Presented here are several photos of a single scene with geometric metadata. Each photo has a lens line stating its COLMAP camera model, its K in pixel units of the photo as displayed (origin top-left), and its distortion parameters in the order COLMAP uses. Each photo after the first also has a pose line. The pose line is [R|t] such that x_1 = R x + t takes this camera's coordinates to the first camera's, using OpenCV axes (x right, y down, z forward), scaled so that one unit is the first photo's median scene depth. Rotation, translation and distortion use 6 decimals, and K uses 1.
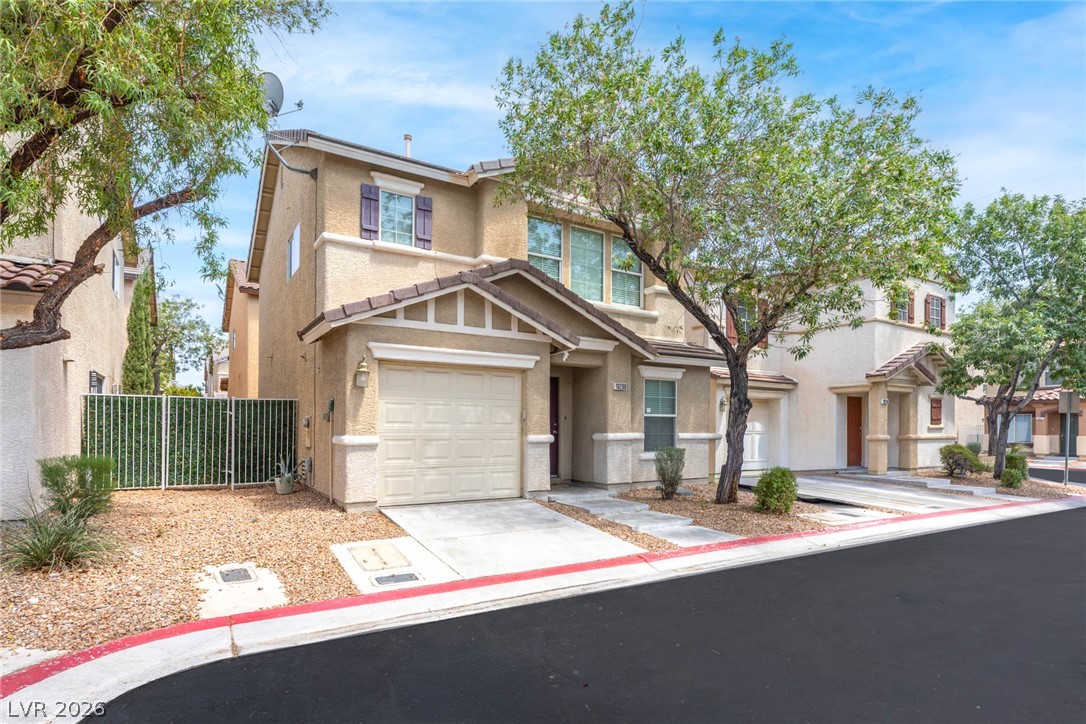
lens RADIAL K [[490.5, 0, 592.6], [0, 490.5, 421.2], [0, 0, 1]] dist [0.008782, -0.000028]
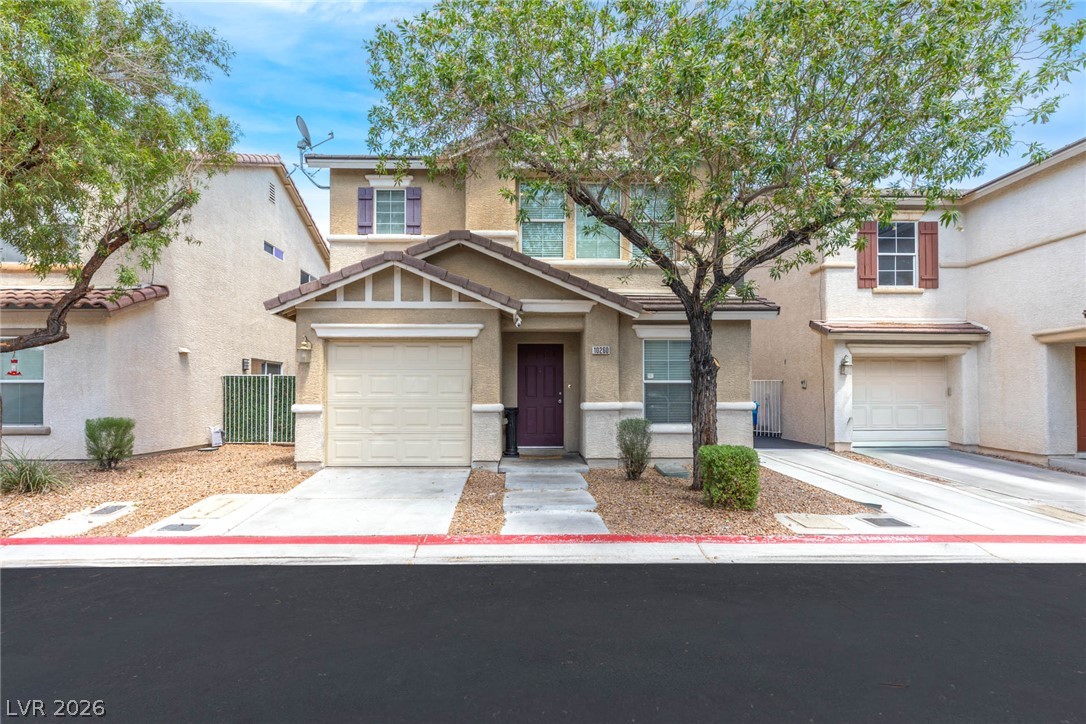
lens RADIAL K [[490.5, 0, 568.0], [0, 490.5, 384.1], [0, 0, 1]] dist [0.008782, -0.000028]
pose [[0.881420, -0.018699, -0.471964, 0.510026], [0.011340, 0.999766, -0.018434, 0.008155], [0.472198, 0.010896, 0.881425, 0.215834]]
